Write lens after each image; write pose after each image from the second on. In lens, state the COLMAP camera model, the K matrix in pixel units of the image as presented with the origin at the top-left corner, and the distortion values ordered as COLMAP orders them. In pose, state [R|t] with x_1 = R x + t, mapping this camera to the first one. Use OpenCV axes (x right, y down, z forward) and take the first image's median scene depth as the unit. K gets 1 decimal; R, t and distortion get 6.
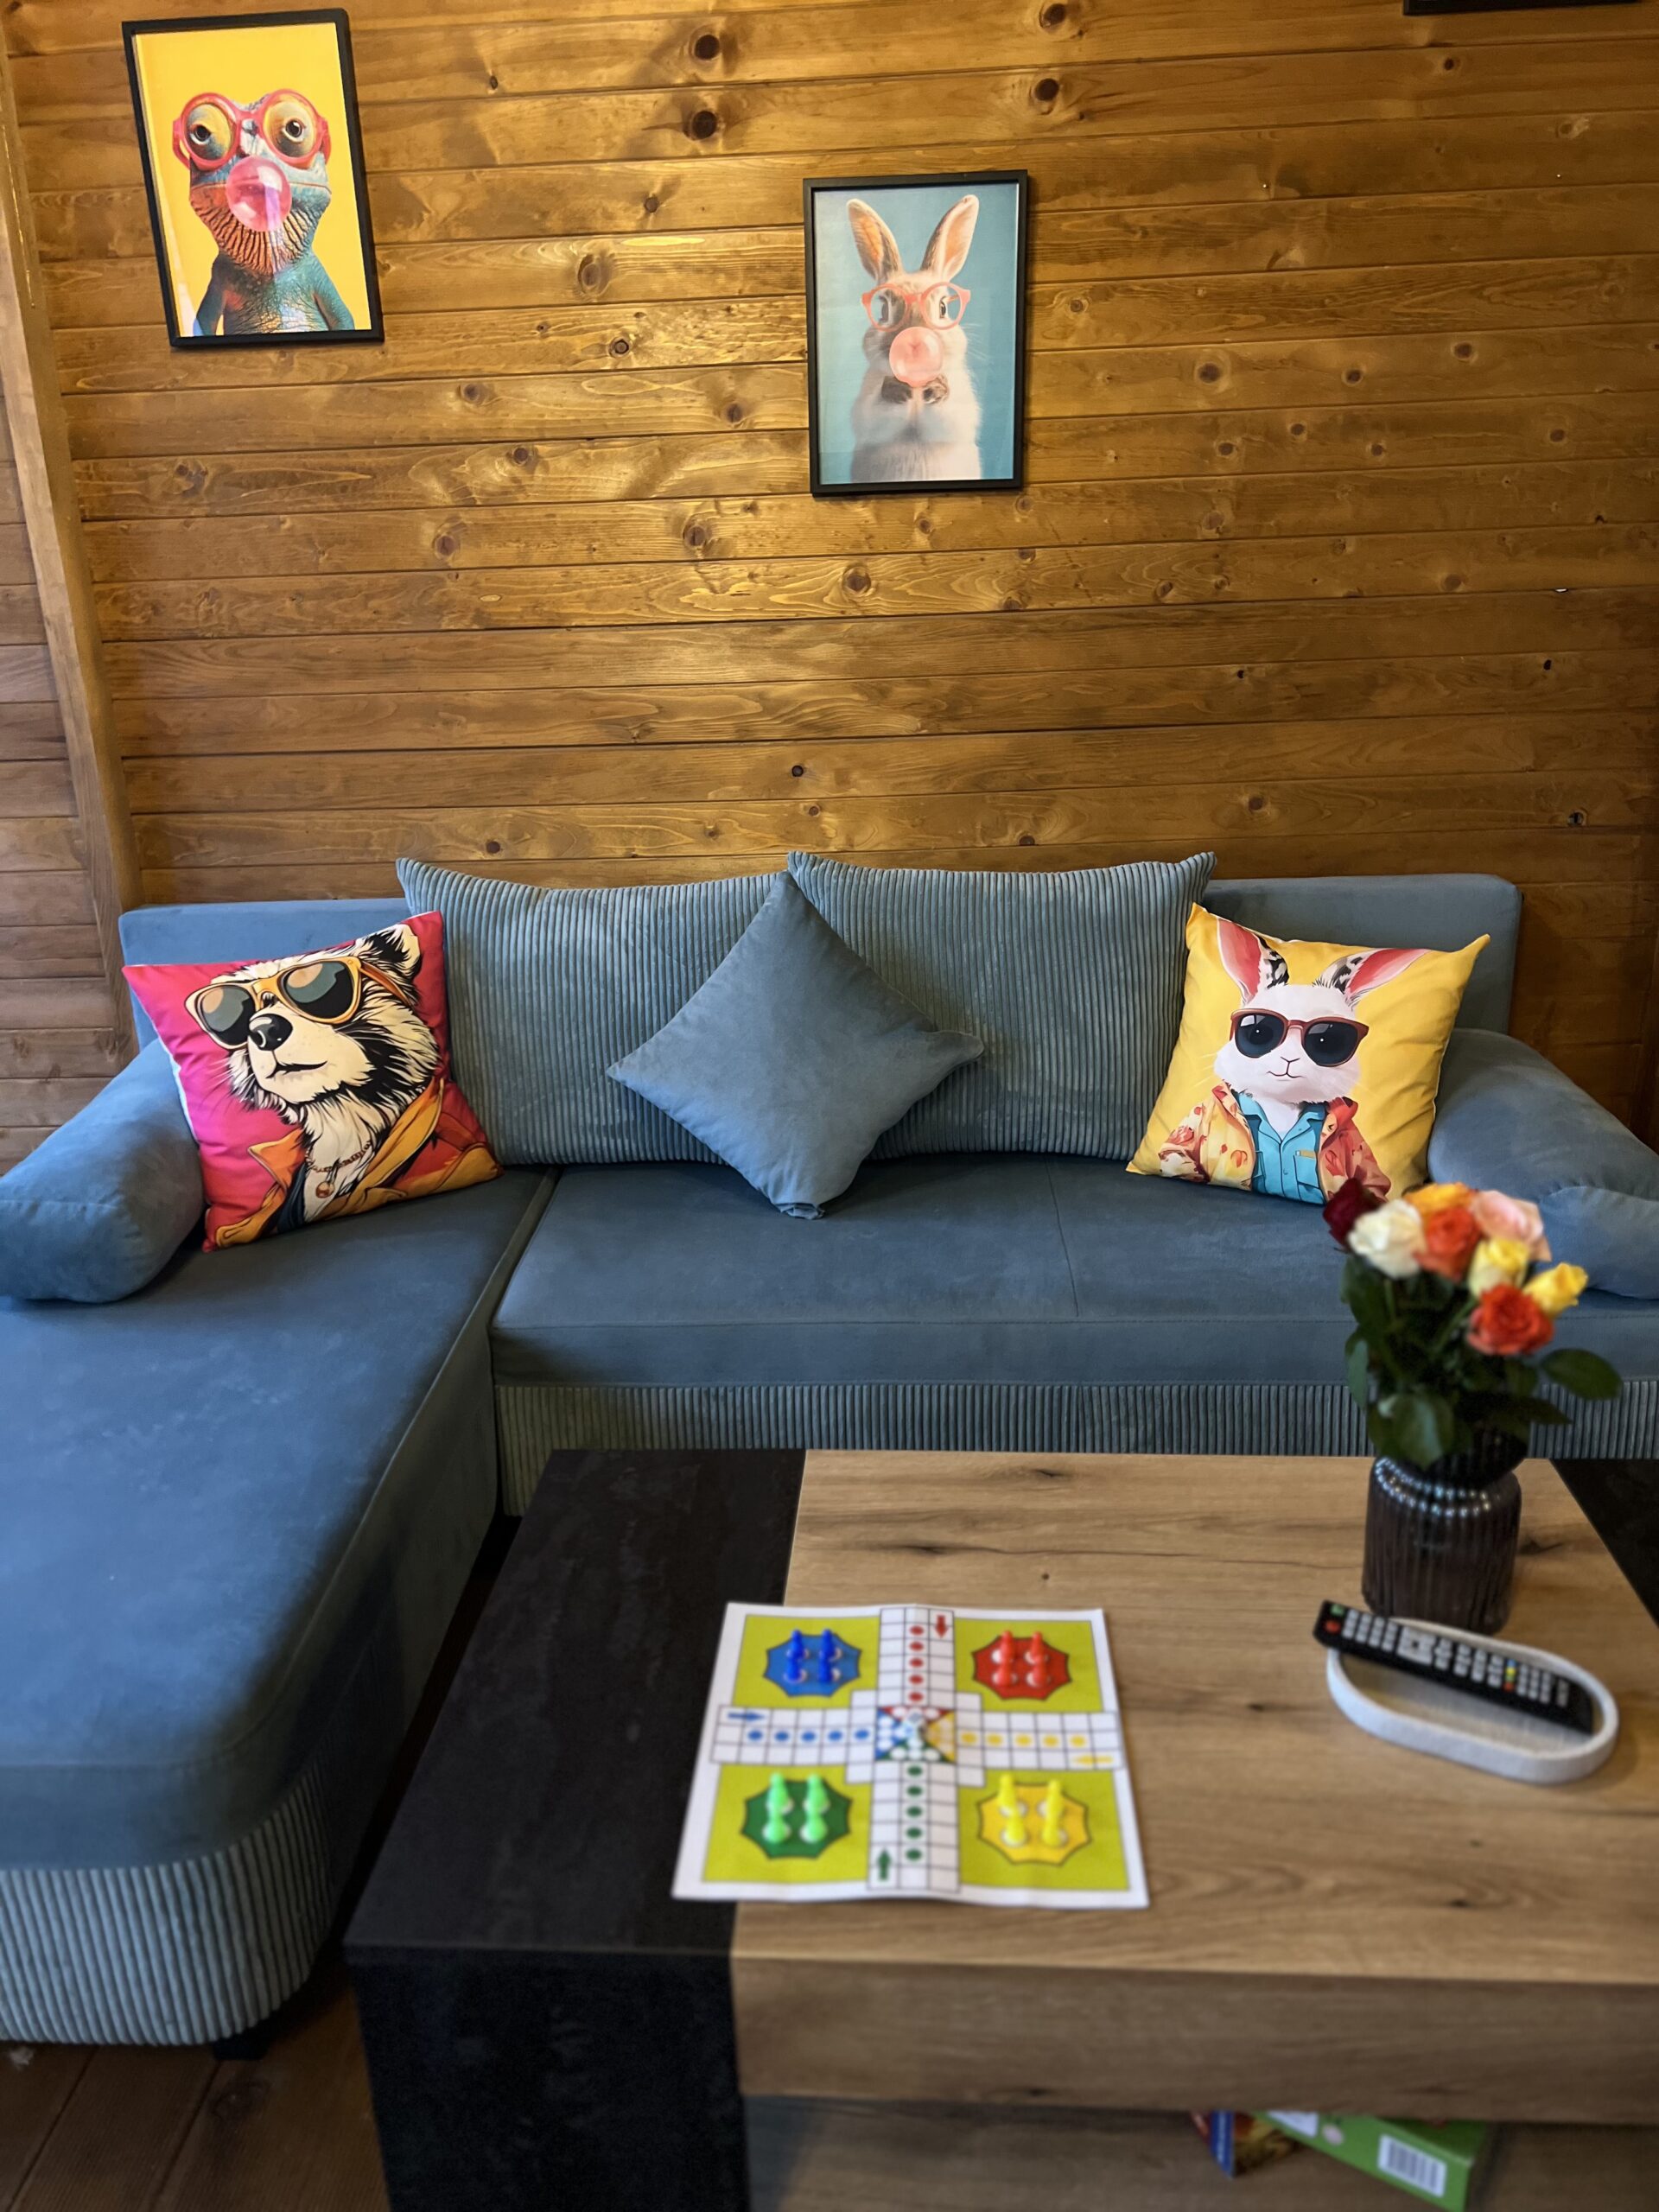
lens RADIAL K [[1663.9, 0, 821.1], [0, 1663.9, 1108.4], [0, 0, 1]] dist [0.059477, -0.068251]
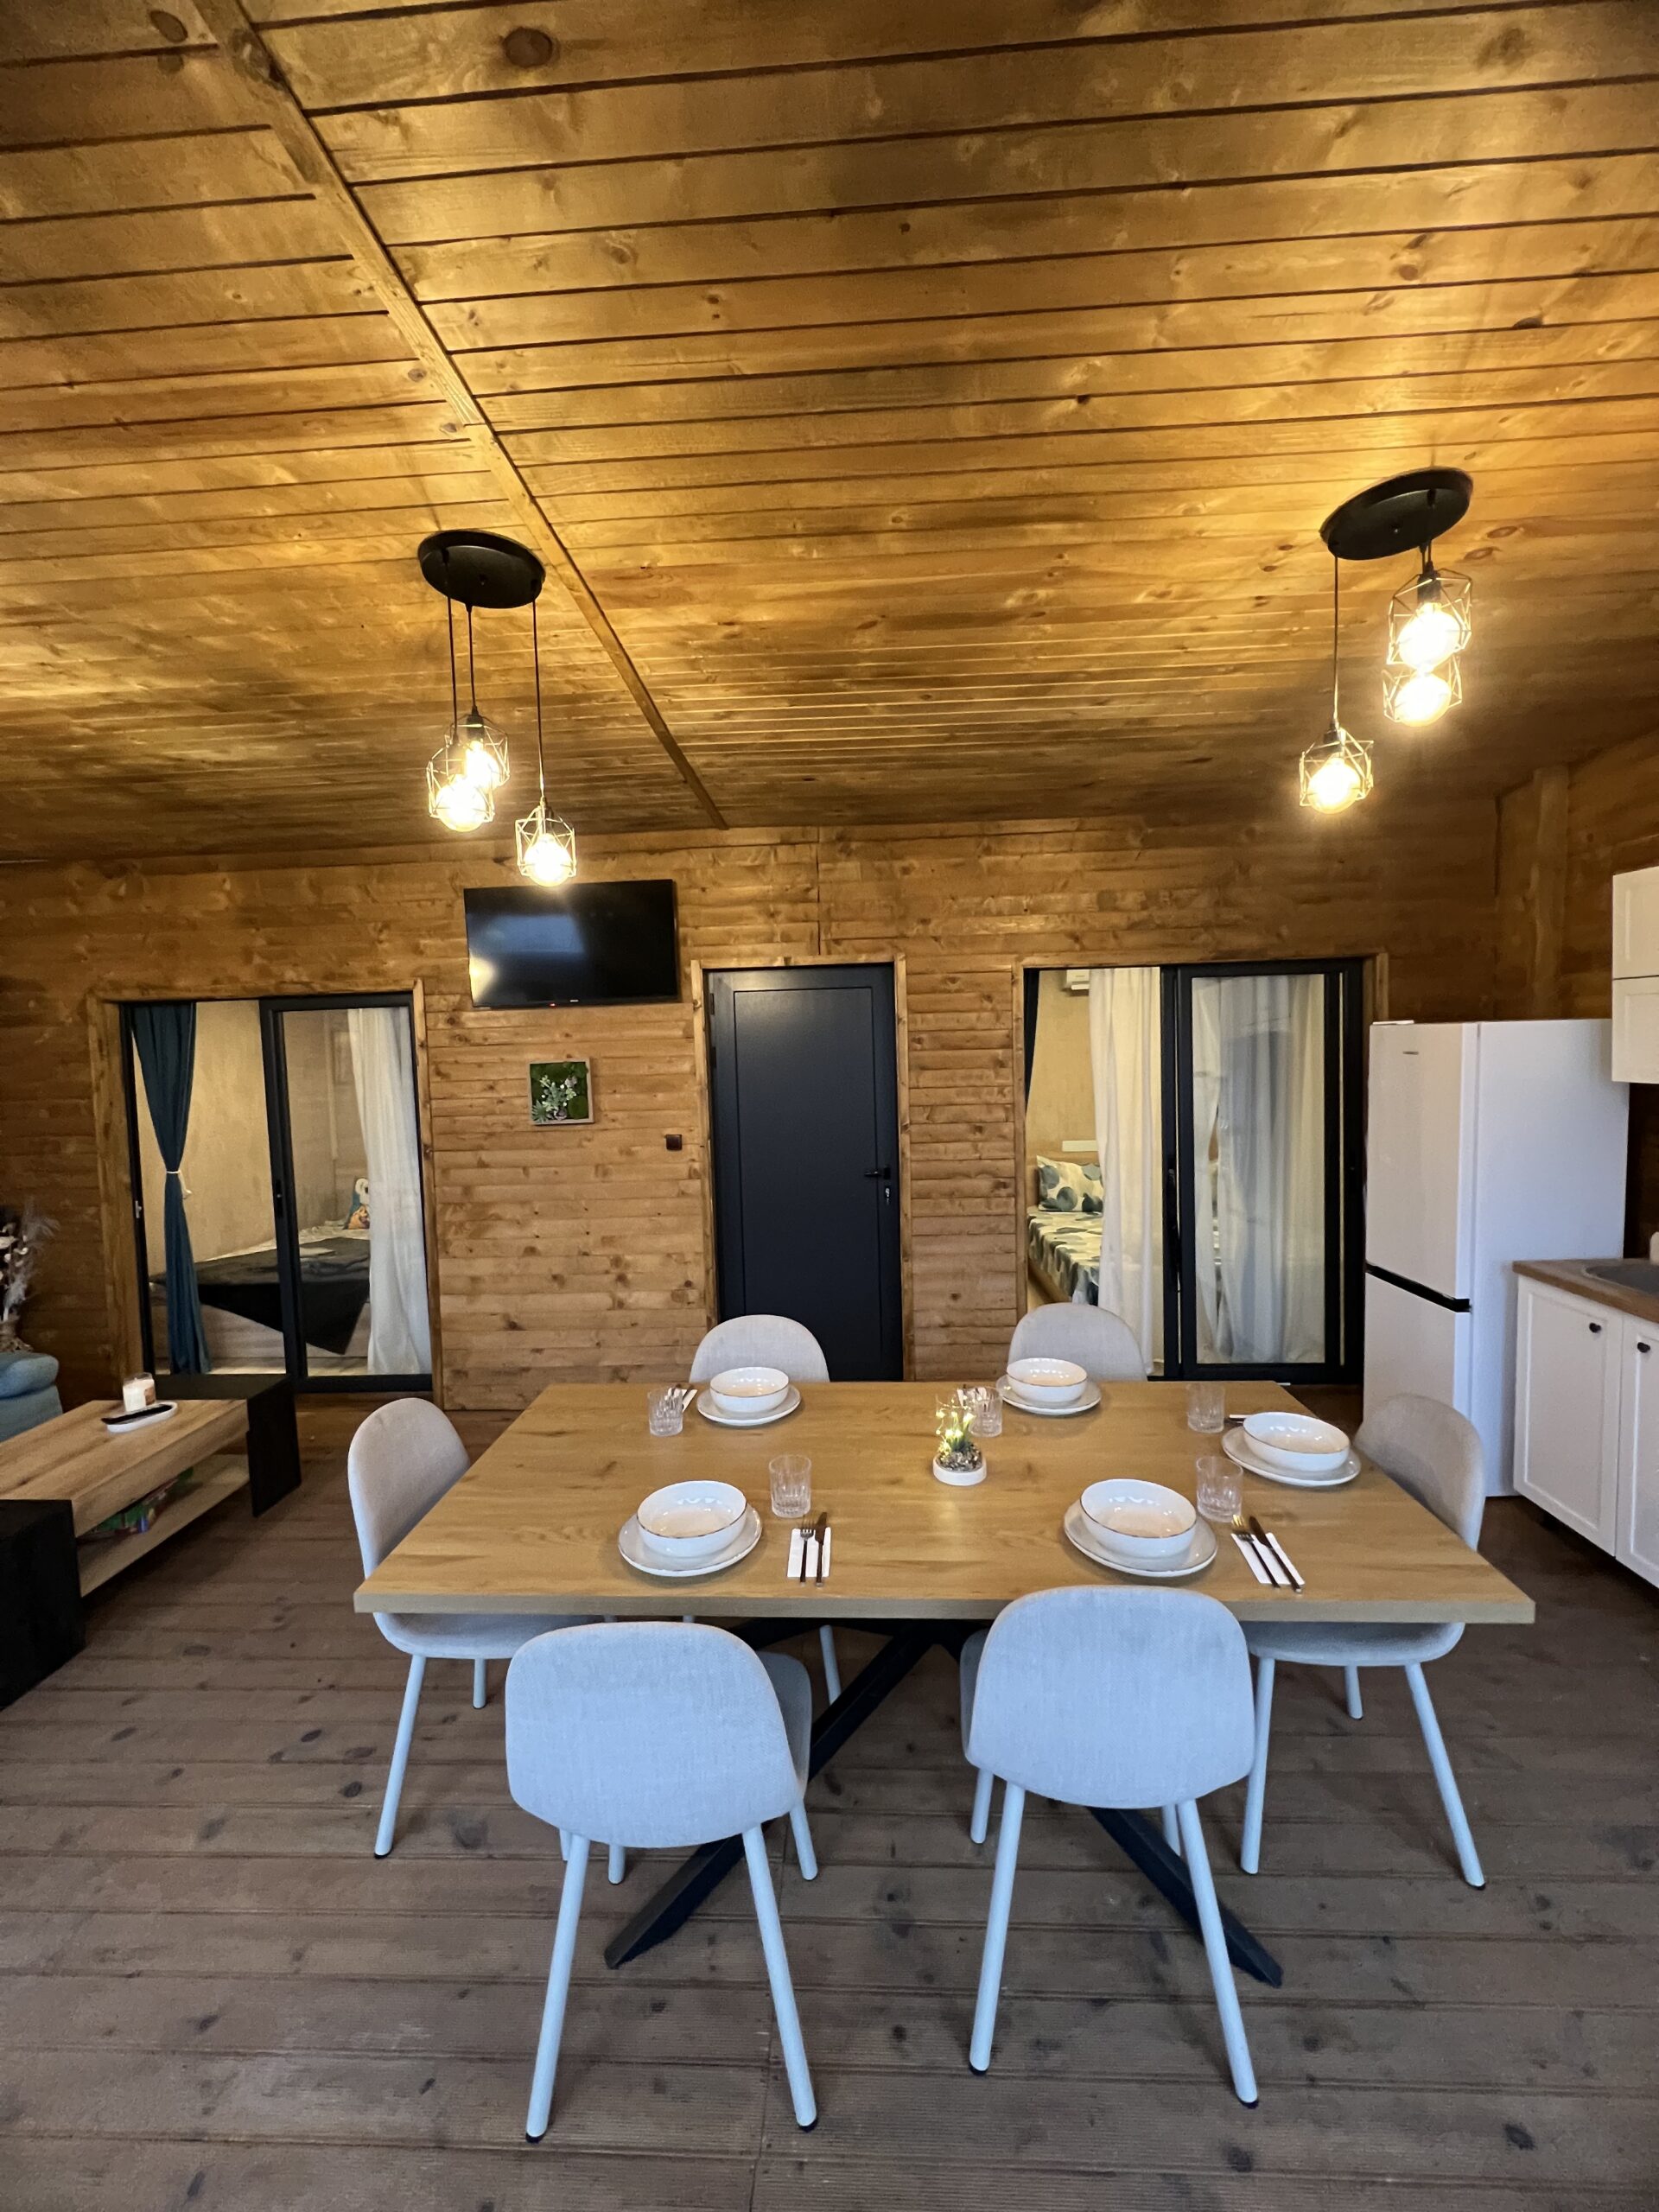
lens RADIAL K [[889.3, 0, 830.0], [0, 889.3, 1102.5], [0, 0, 1]] dist [0.002181, 0.000170]
pose [[-0.009547, -0.037538, 0.999250, -1.076006], [0.362991, 0.930999, 0.038442, 0.070222], [-0.931744, 0.363085, 0.004738, -0.571800]]
